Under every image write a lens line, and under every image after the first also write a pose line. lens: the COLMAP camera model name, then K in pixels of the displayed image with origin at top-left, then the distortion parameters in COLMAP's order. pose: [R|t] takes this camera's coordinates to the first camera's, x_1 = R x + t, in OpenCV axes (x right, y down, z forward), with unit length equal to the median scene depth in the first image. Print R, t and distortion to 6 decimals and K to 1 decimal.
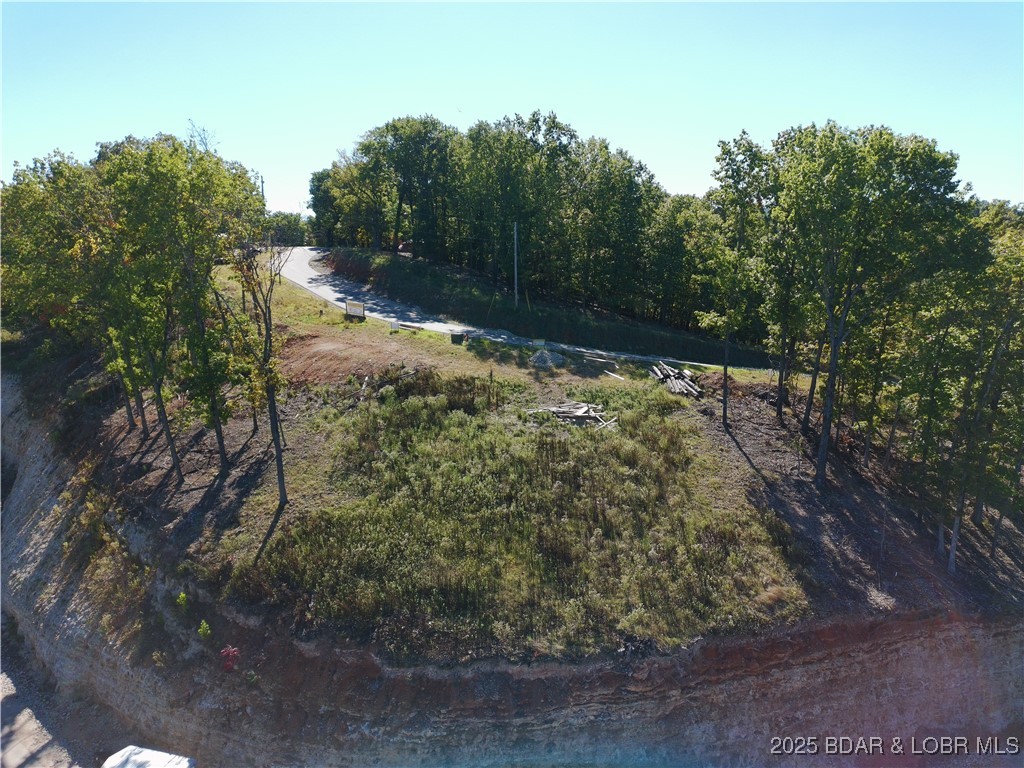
lens RADIAL K [[768.3, 0, 512.0], [0, 768.3, 381.1], [0, 0, 1]] dist [0.038842, -0.019636]
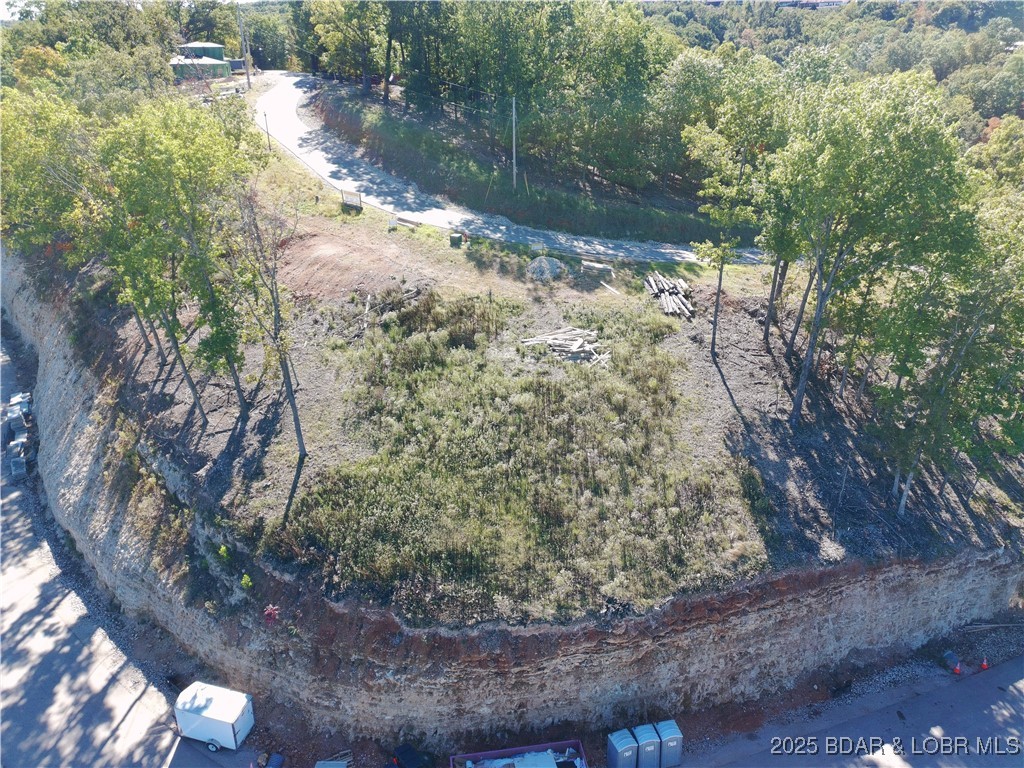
lens RADIAL K [[768.3, 0, 511.6], [0, 768.3, 384.9], [0, 0, 1]] dist [0.038842, -0.019636]
pose [[0.999998, -0.000419, 0.002036, -0.000848], [-0.000139, 0.963831, 0.266515, -0.234109], [-0.002074, -0.266515, 0.963829, -0.033642]]
